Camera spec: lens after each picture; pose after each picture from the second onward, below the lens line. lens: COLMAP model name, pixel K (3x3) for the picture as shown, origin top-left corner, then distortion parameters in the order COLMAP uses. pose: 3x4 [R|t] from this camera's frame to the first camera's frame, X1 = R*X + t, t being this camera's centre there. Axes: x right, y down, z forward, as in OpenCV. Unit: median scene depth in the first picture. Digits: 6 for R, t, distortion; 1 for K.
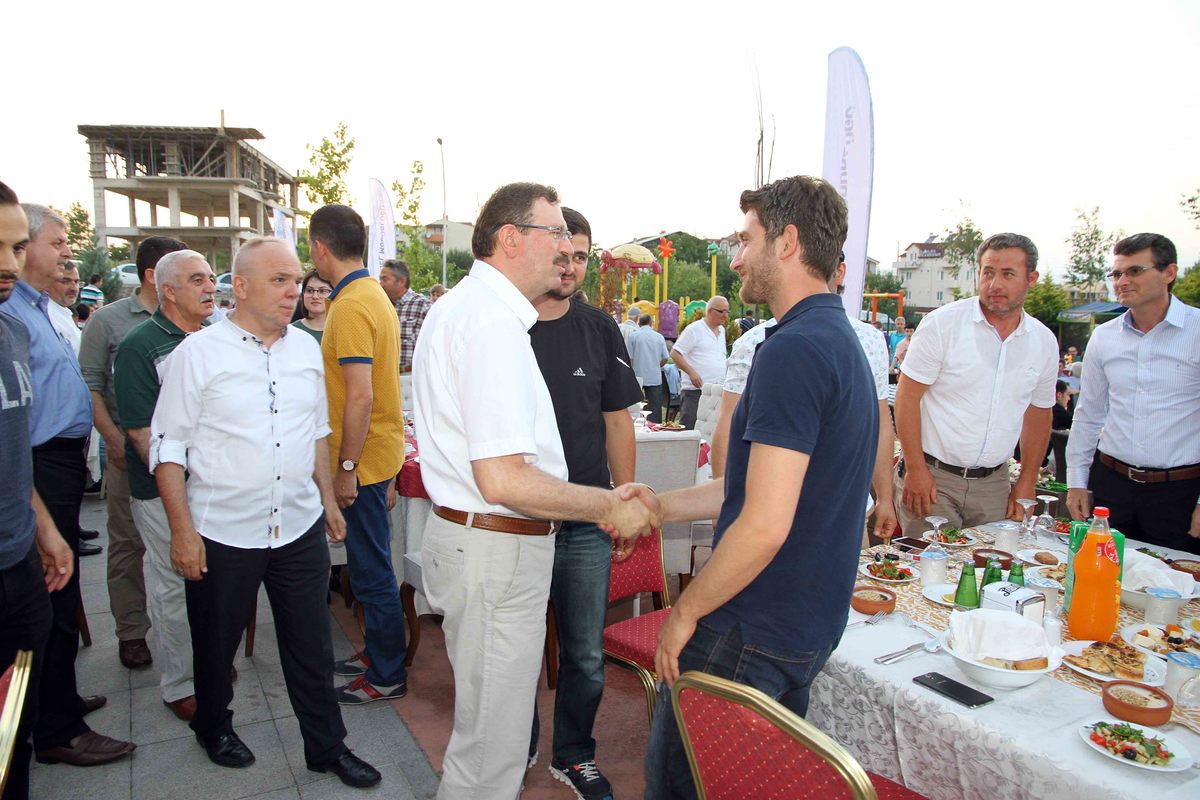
lens RADIAL K [[845.8, 0, 600.0], [0, 845.8, 400.0], [0, 0, 1]] dist [-0.113842, 0.089316]
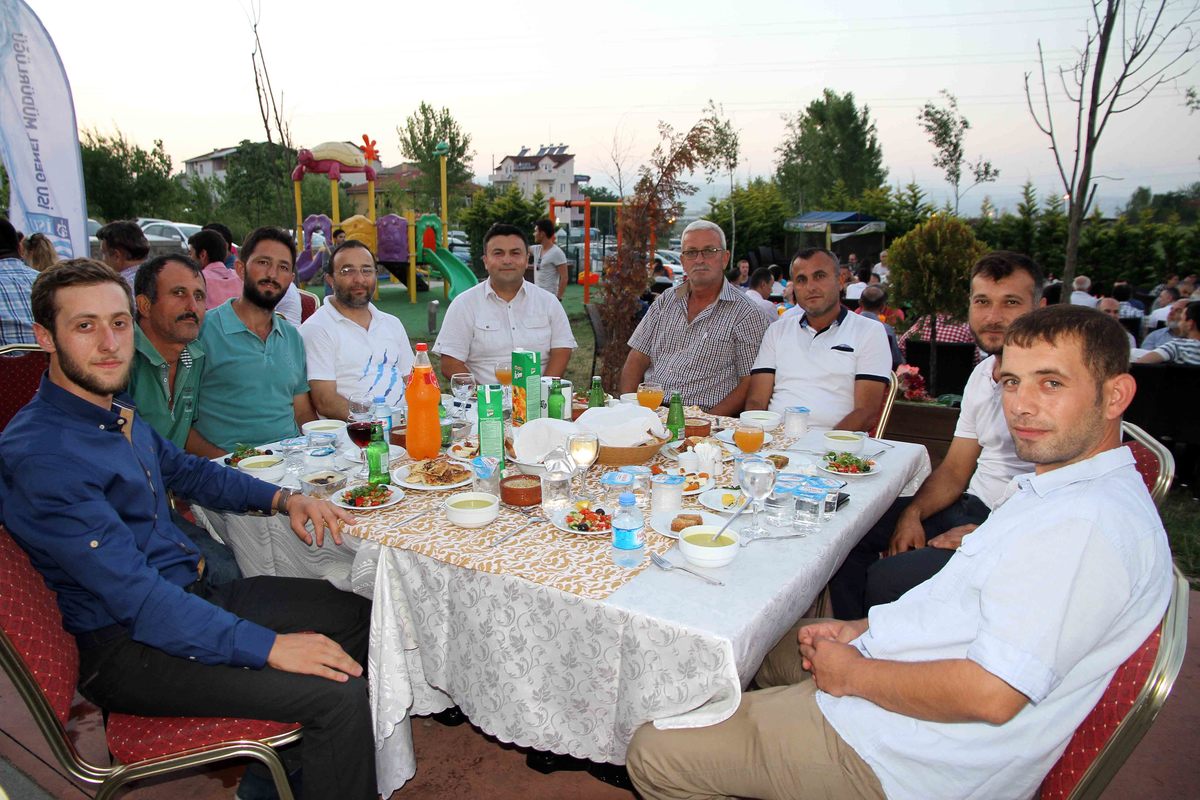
lens RADIAL K [[839.7, 0, 595.5], [0, 839.7, 398.9], [0, 0, 1]] dist [-0.150726, 0.140836]
pose [[0.883775, -0.106995, 0.455514, -1.057139], [0.061587, 0.991635, 0.113436, -0.196486], [-0.463841, -0.072198, 0.882972, 2.033103]]
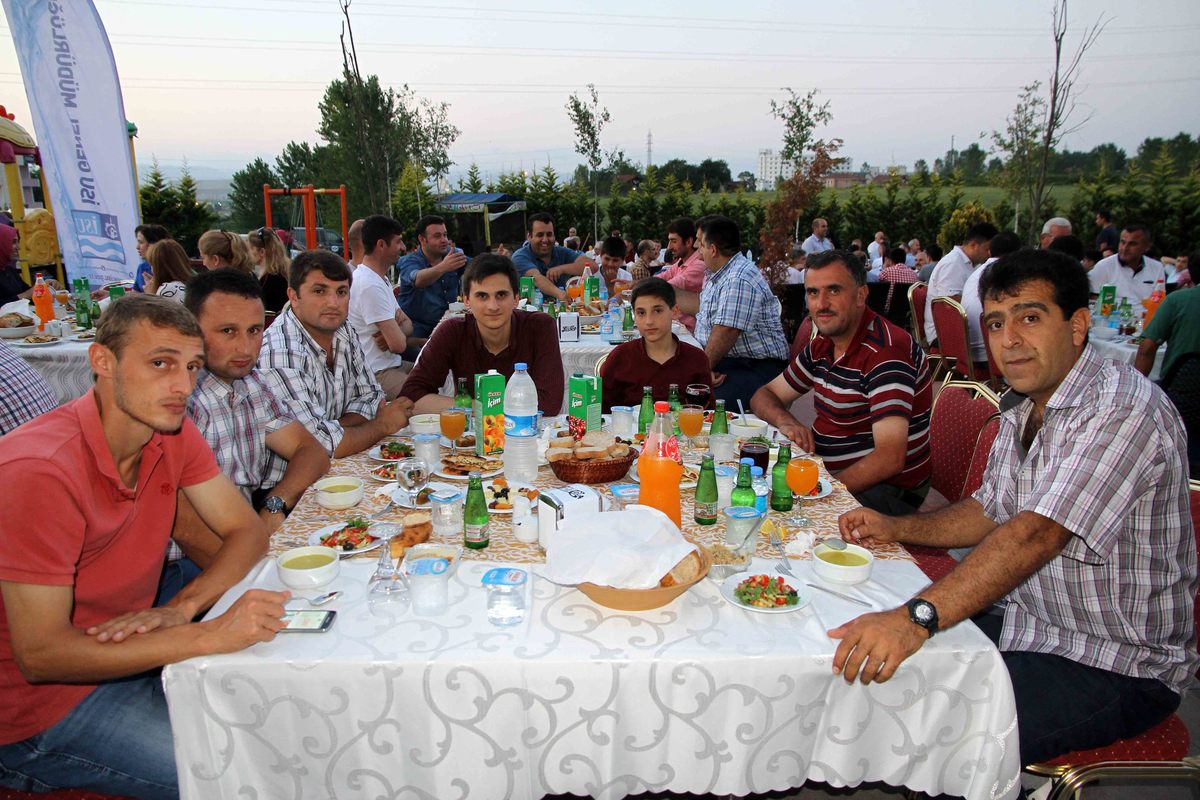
lens RADIAL K [[828.8, 0, 602.9], [0, 828.8, 400.1], [0, 0, 1]] dist [-0.106808, 0.075425]
pose [[0.444097, -0.228083, 0.866462, -3.030037], [0.116680, 0.973543, 0.196467, -0.402331], [-0.888349, 0.013848, 0.458960, 3.185475]]
